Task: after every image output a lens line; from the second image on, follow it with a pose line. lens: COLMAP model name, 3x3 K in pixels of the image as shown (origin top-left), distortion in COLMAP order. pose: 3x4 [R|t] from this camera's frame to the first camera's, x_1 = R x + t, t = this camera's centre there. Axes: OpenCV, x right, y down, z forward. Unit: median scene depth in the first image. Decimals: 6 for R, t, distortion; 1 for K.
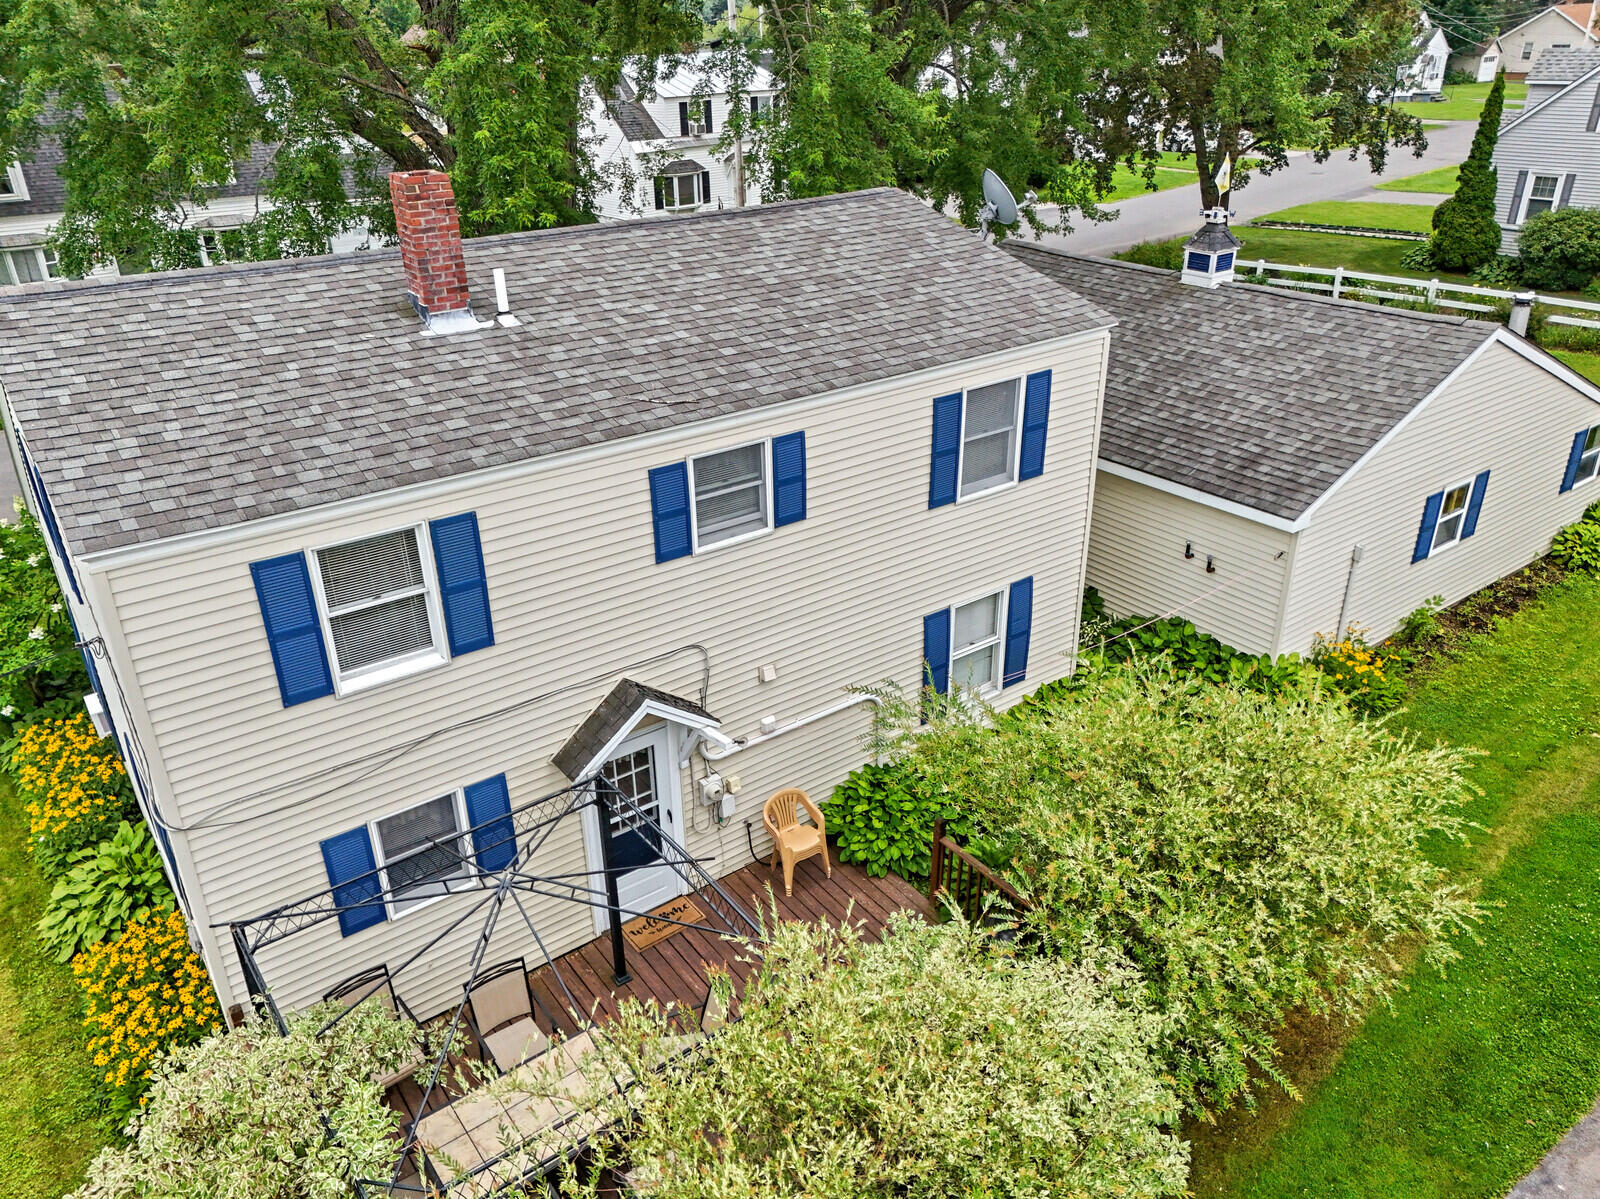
lens RADIAL K [[1148.8, 0, 795.7], [0, 1148.8, 572.7], [0, 0, 1]] dist [0.101379, -0.126232]
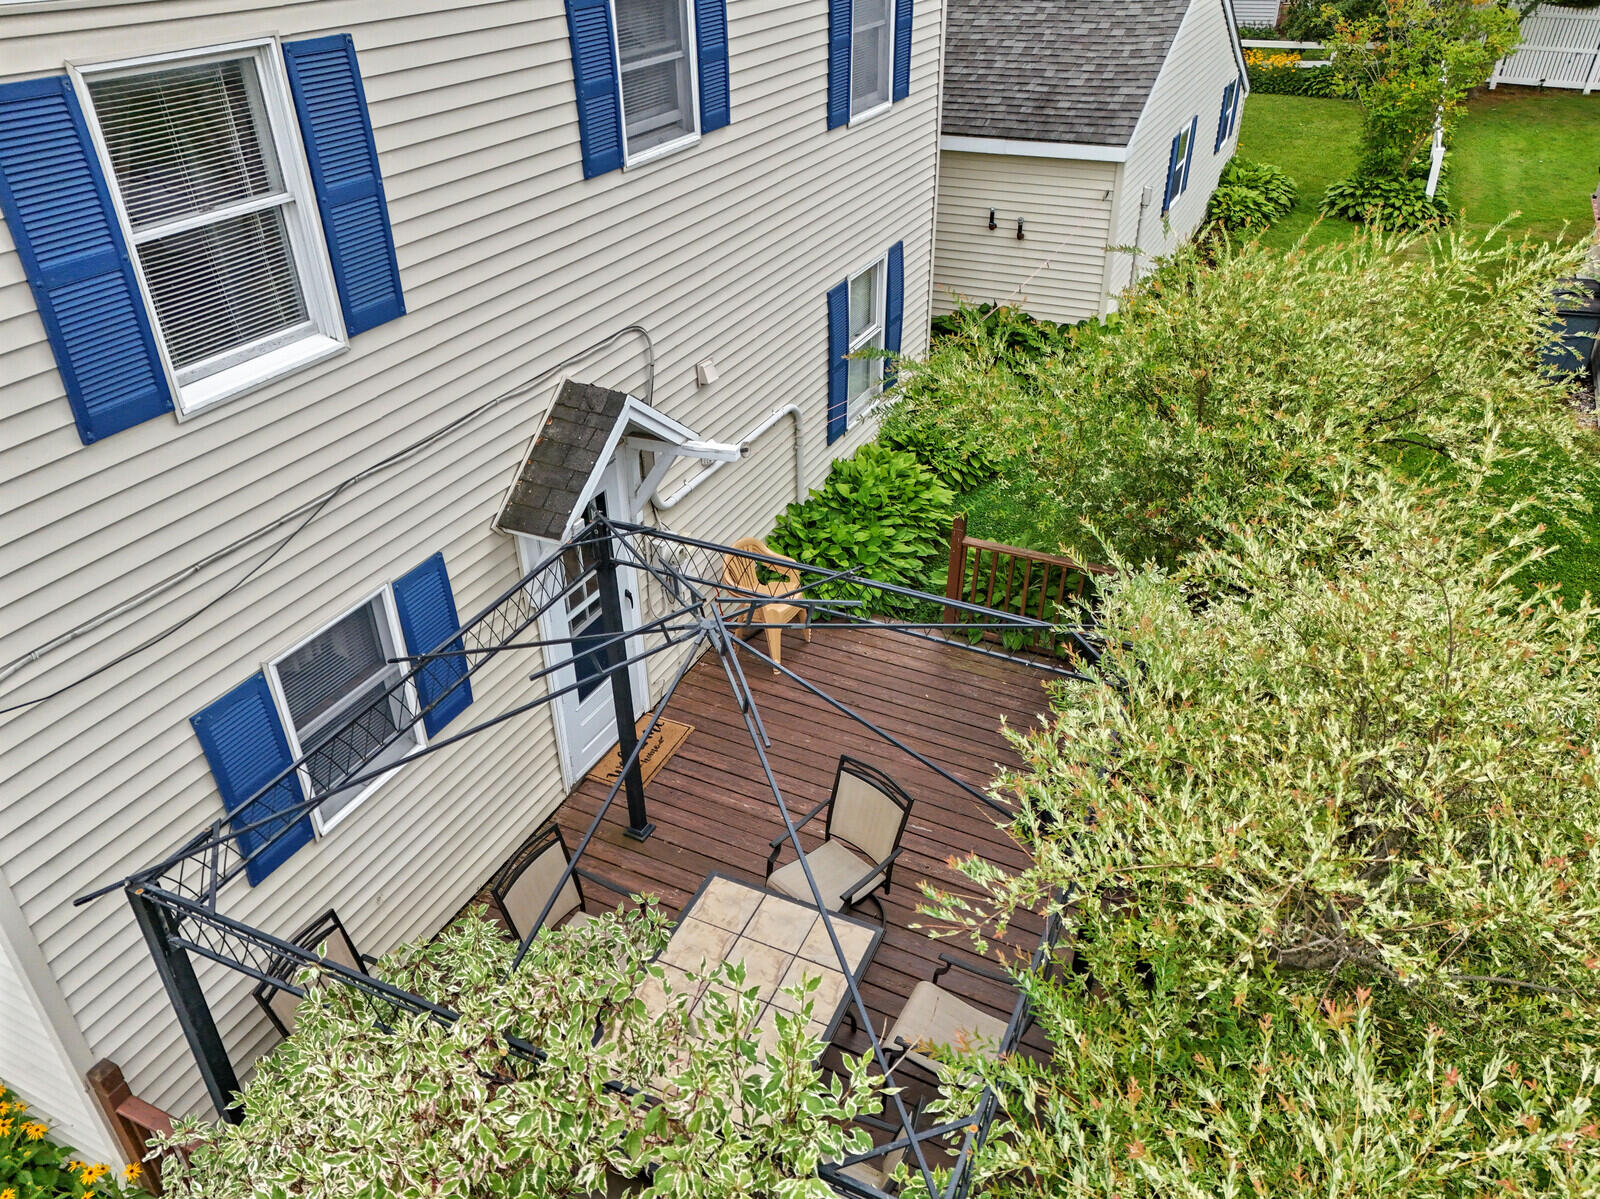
lens RADIAL K [[1205.5, 0, 797.5], [0, 1205.5, 575.7], [0, 0, 1]] dist [0.070222, 0.001083]
pose [[0.882414, -0.231438, 0.409611, -0.338449], [0.190093, 0.971795, 0.139571, 0.129202], [-0.430360, -0.045296, 0.901520, 0.352510]]
